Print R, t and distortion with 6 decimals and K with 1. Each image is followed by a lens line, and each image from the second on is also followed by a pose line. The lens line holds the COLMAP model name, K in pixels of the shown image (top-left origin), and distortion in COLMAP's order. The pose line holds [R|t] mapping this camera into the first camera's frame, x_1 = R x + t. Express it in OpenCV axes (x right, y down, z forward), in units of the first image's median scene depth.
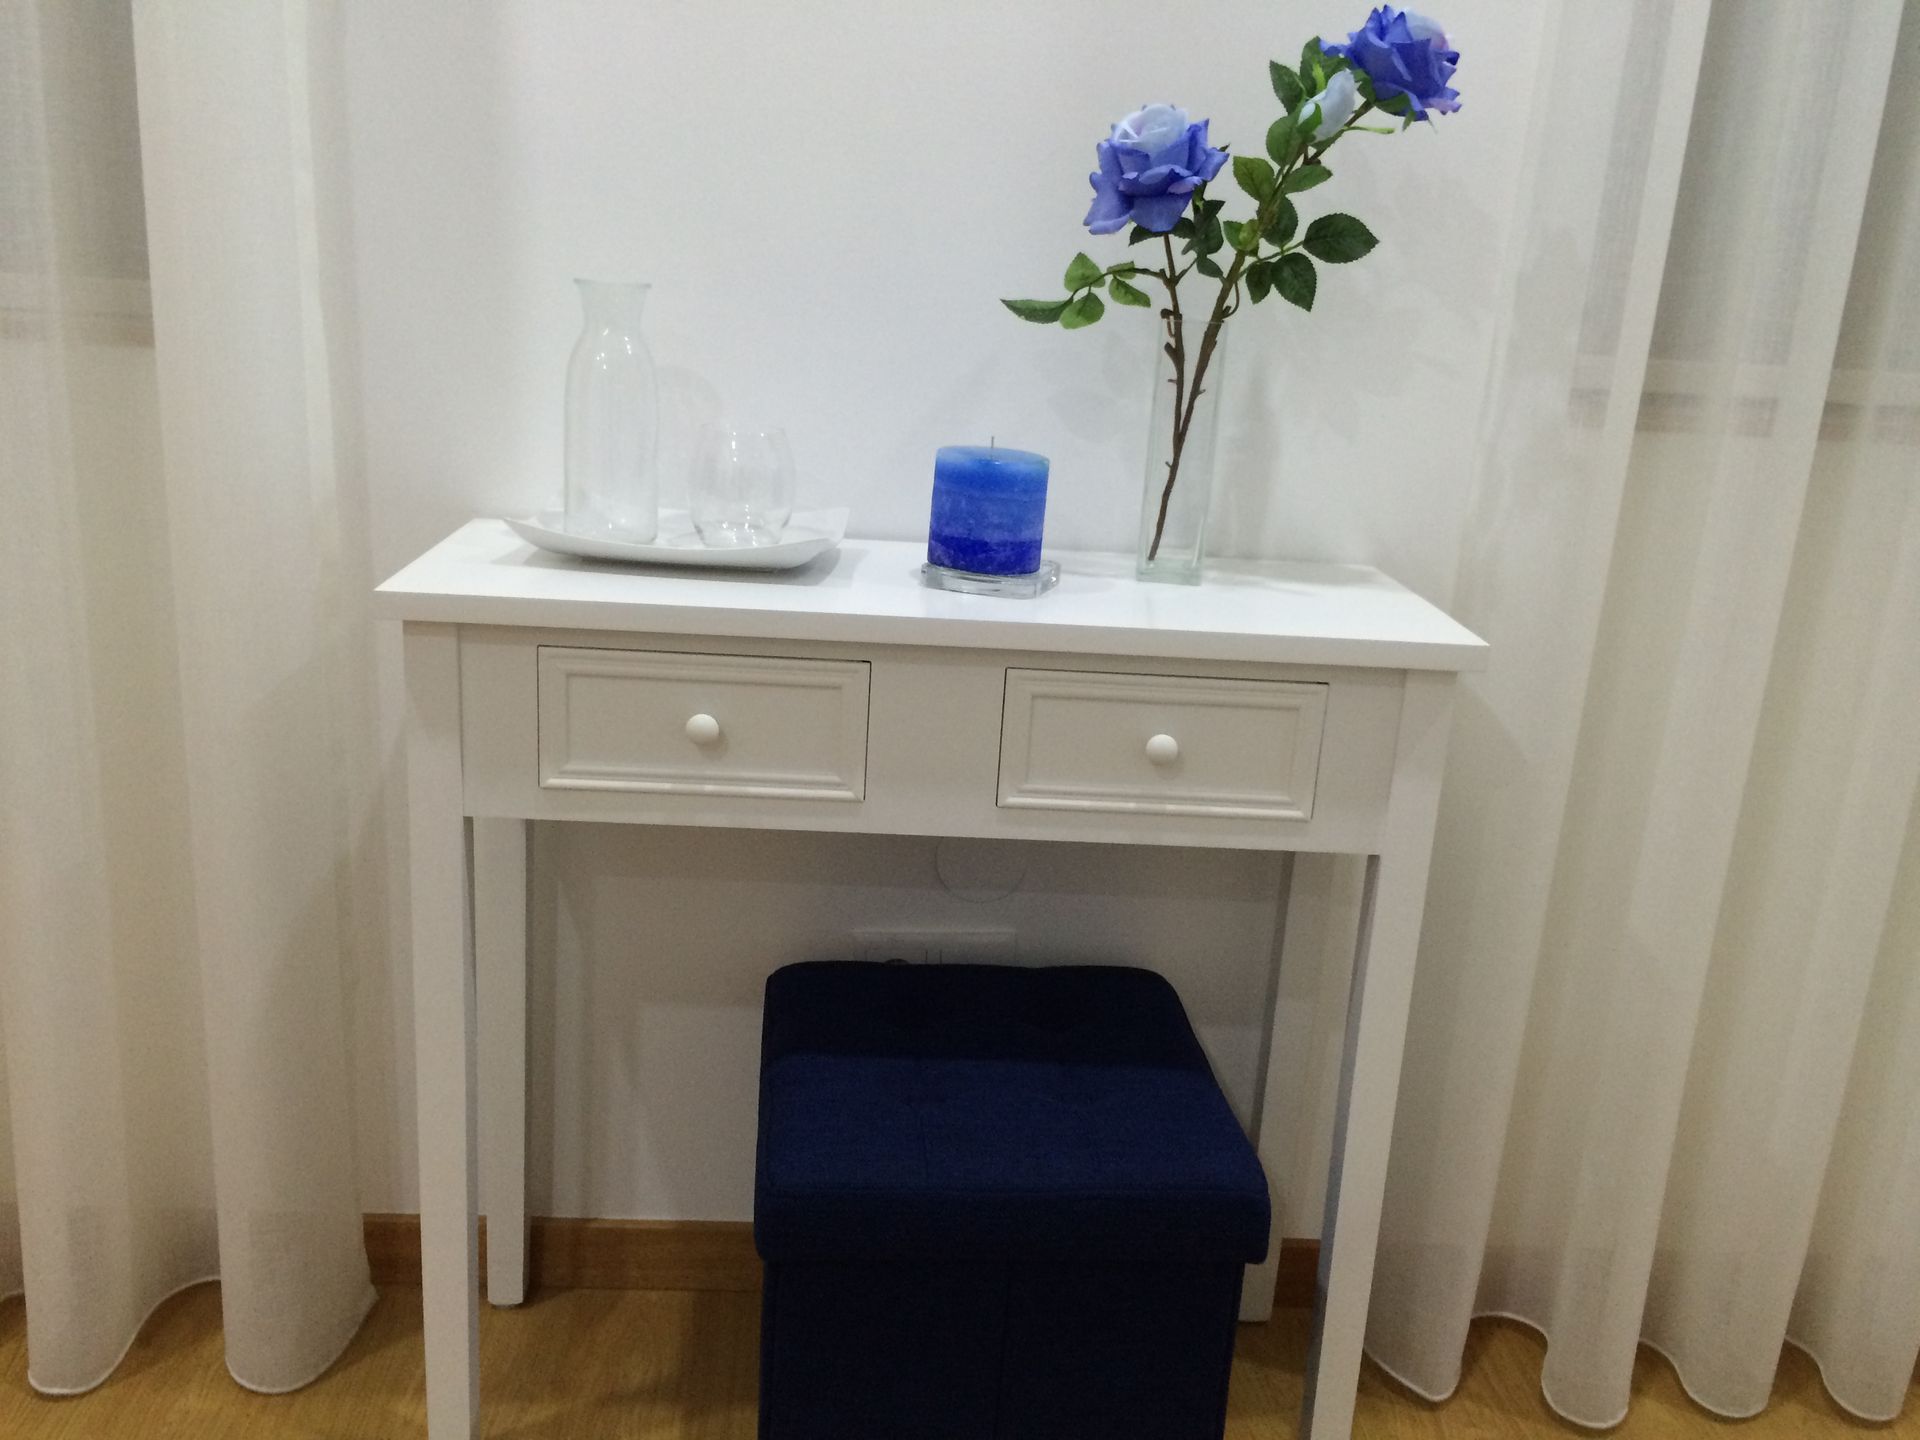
lens RADIAL K [[1679.4, 0, 969.1], [0, 1679.4, 716.8], [0, 0, 1]] dist [0.046090, -0.002506]
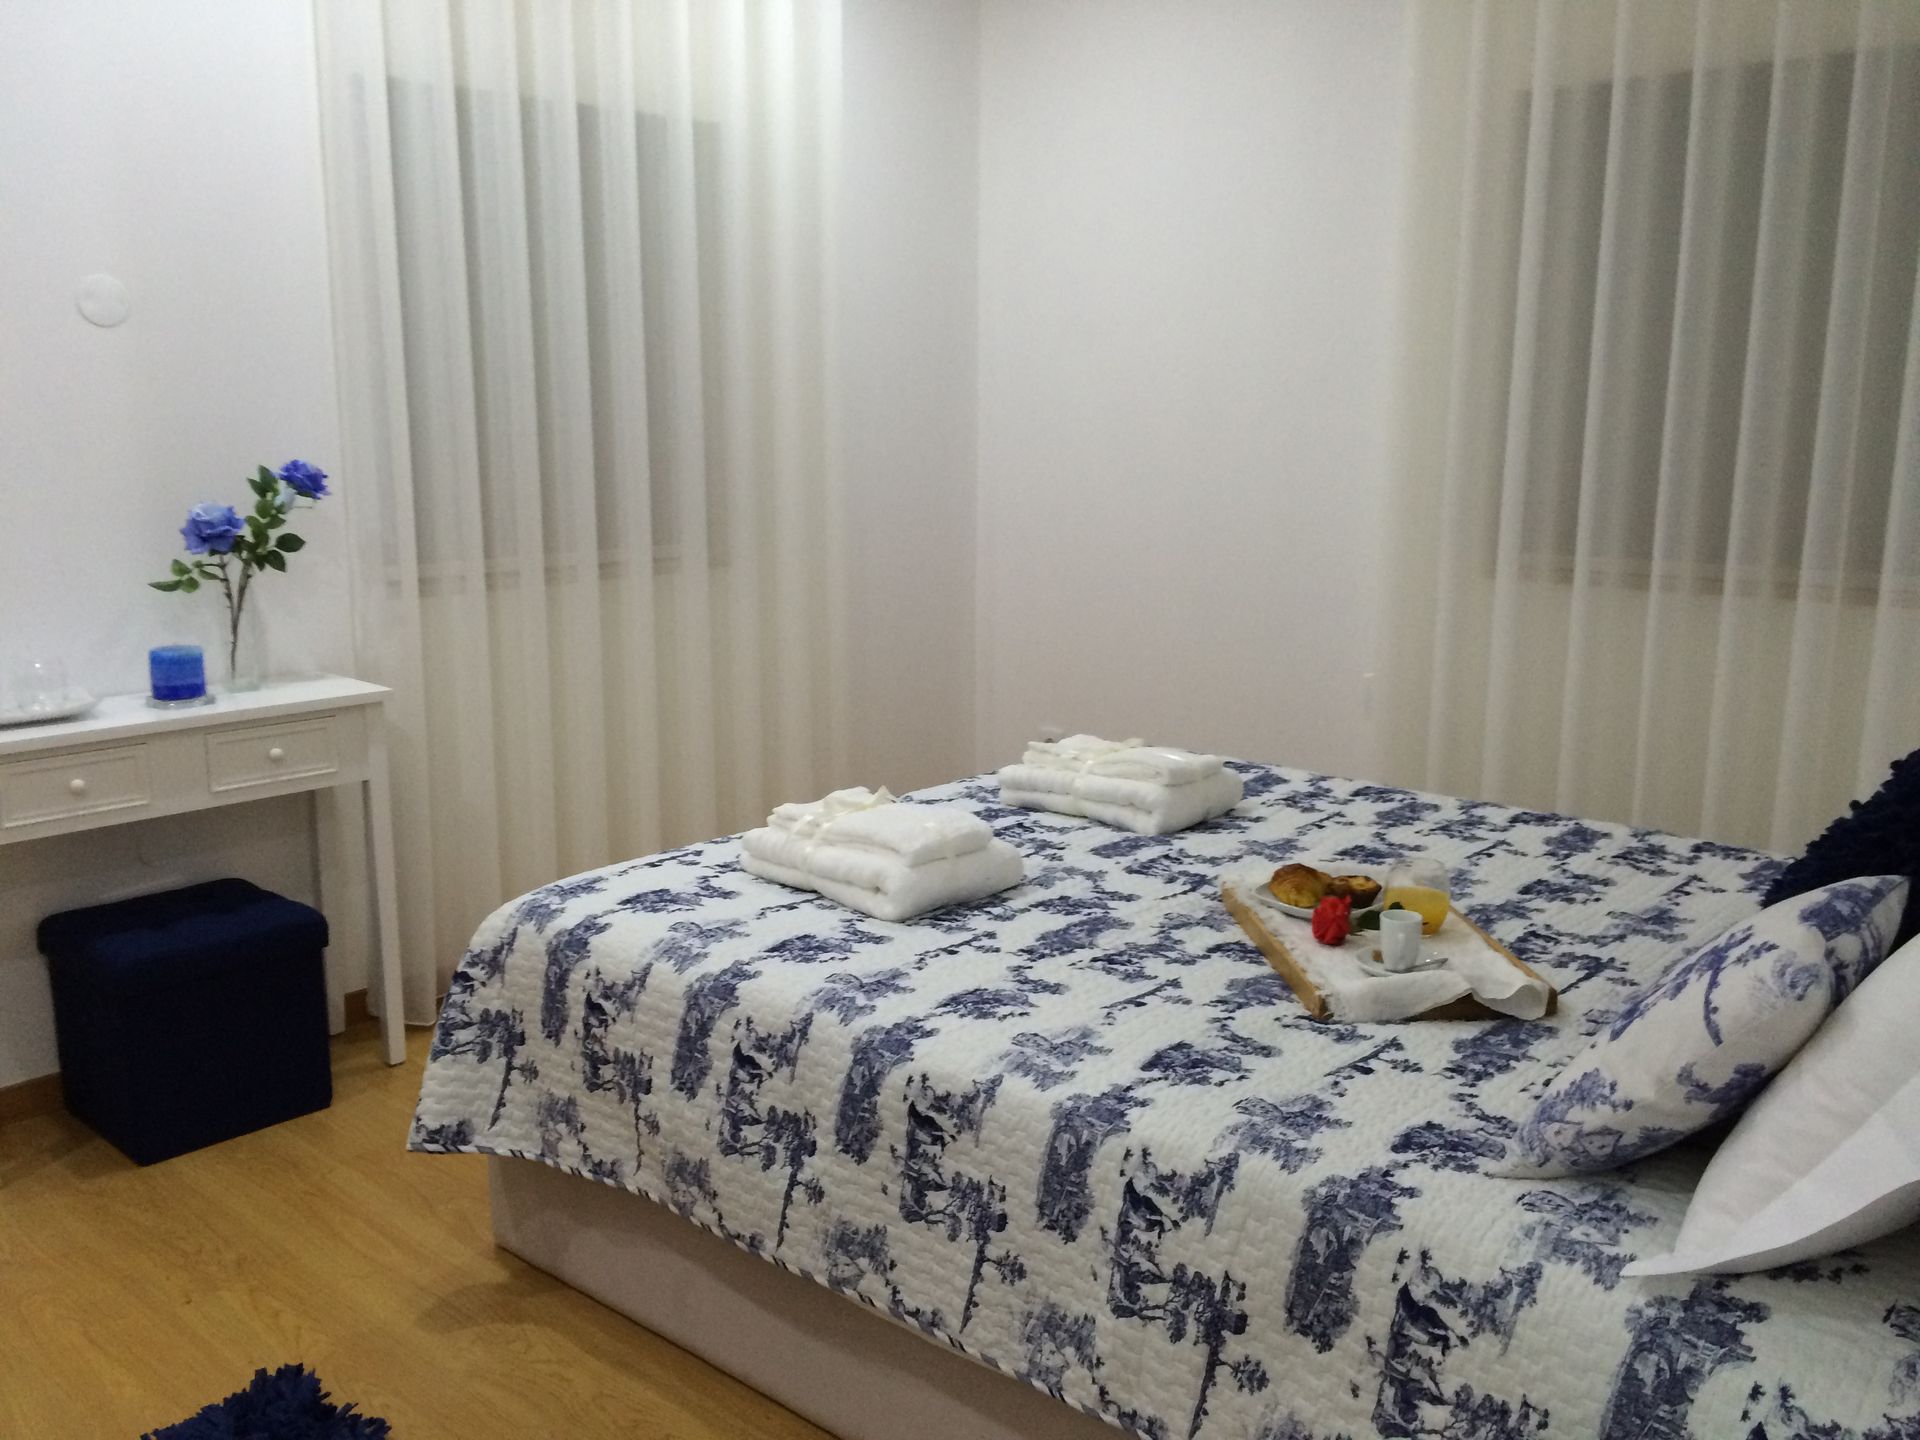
lens RADIAL K [[1679.4, 0, 964.3], [0, 1679.4, 714.8], [0, 0, 1]] dist [0.046090, -0.002506]
pose [[0.730250, -0.194911, 0.654786, -0.728870], [0.229101, 0.972806, 0.034071, 0.104467], [-0.643620, 0.125132, 0.755046, -1.469646]]
